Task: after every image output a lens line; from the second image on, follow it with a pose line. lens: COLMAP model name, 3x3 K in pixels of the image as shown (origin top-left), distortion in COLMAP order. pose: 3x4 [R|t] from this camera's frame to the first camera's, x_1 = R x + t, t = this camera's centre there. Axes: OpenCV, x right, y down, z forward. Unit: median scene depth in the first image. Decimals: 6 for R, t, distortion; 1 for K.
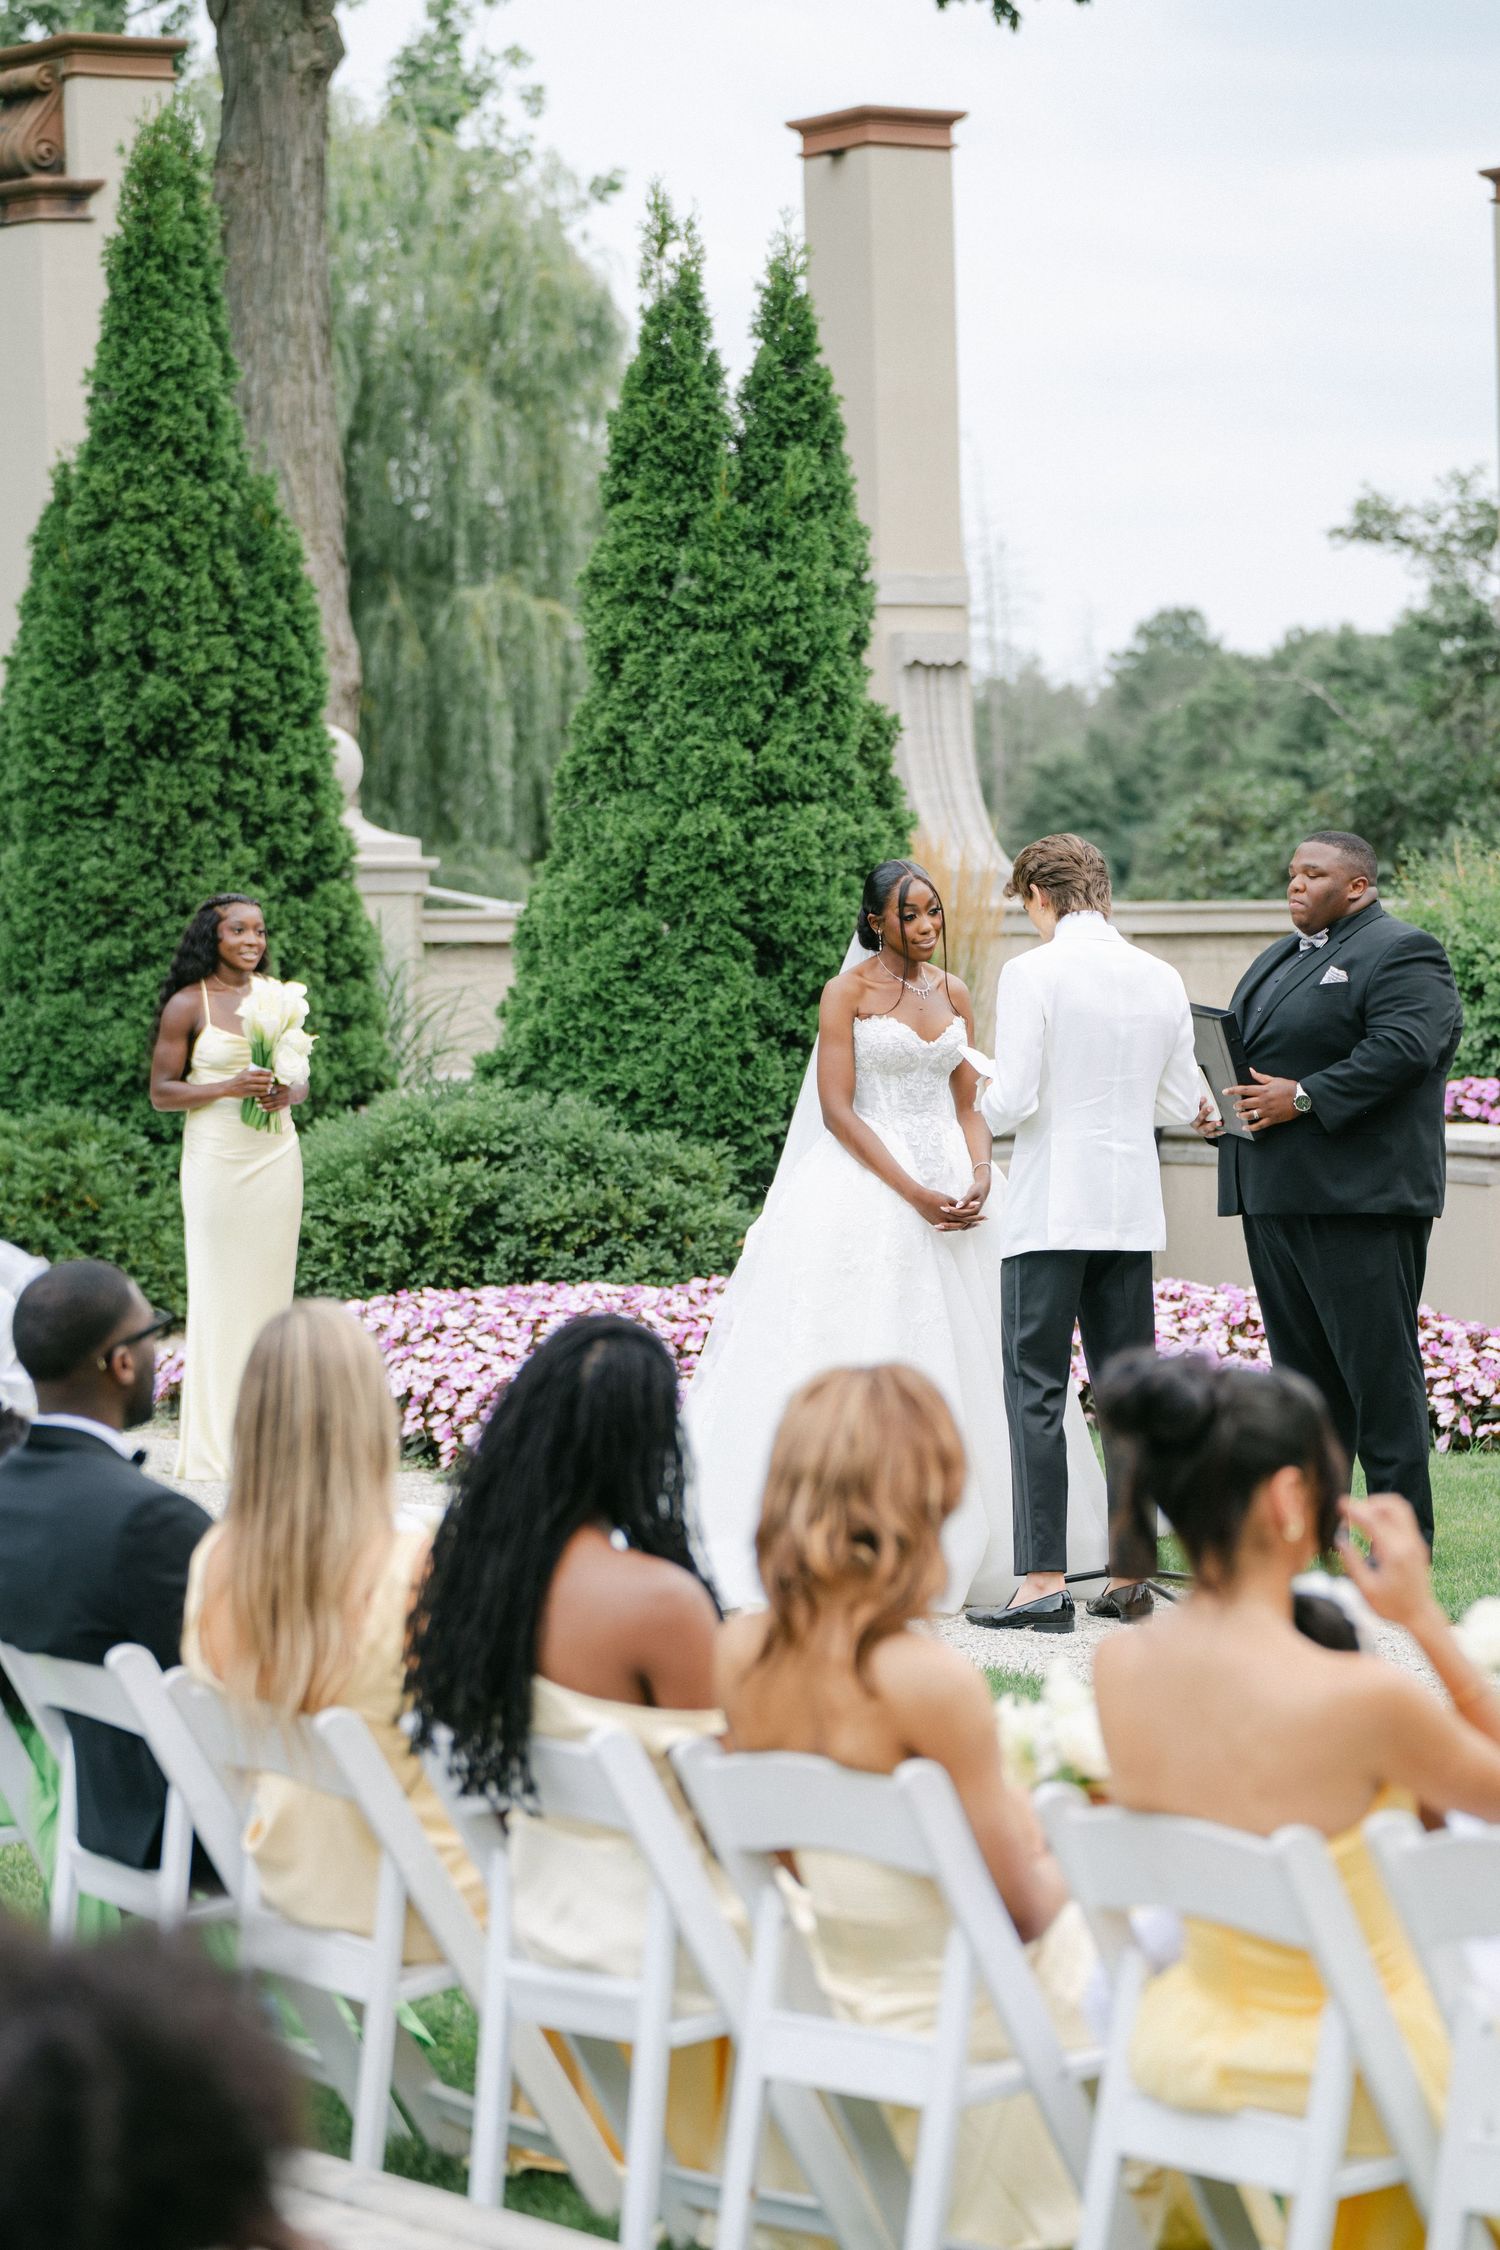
lens RADIAL K [[6738.1, 0, 750.0], [0, 6738.1, 1125.0], [0, 0, 1]] dist [-0.285068, -0.098913]
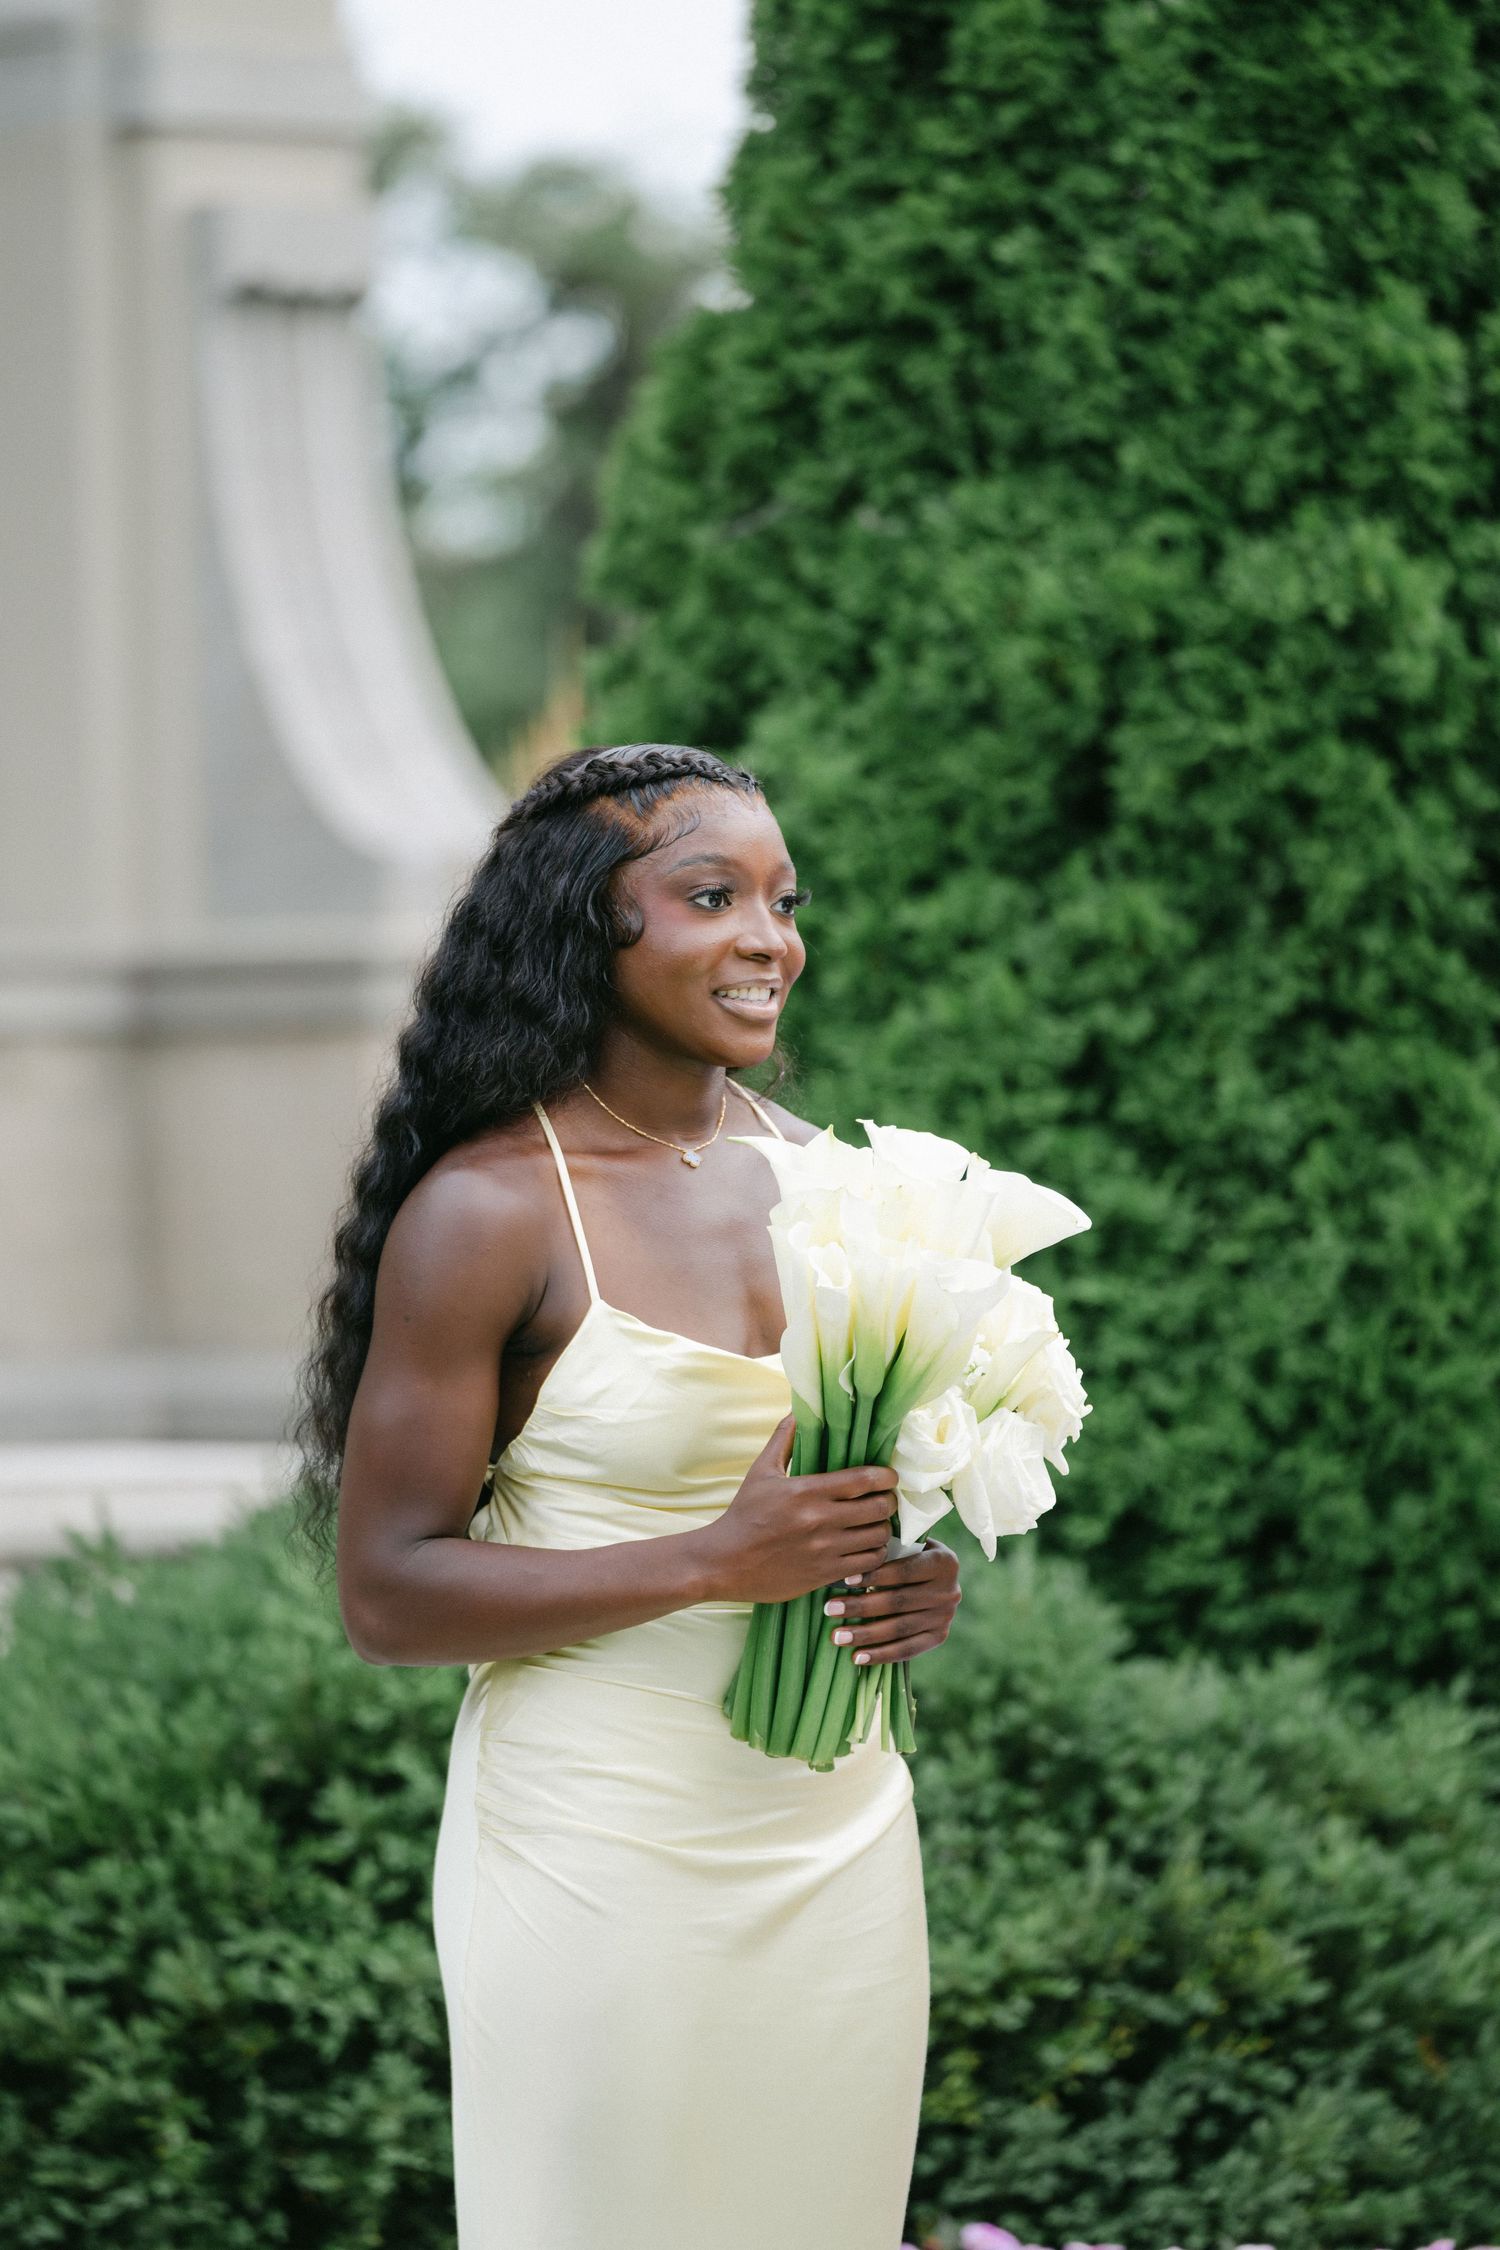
lens RADIAL K [[11902.4, 0, 750.0], [0, 11902.4, 1125.0], [0, 0, 1]] dist [0.070067, -5.854749]
pose [[0.974096, -0.000189, 0.226134, -0.145575], [0.005799, 0.999692, -0.024147, -0.009421], [-0.226060, 0.024833, 0.973797, 0.513201]]
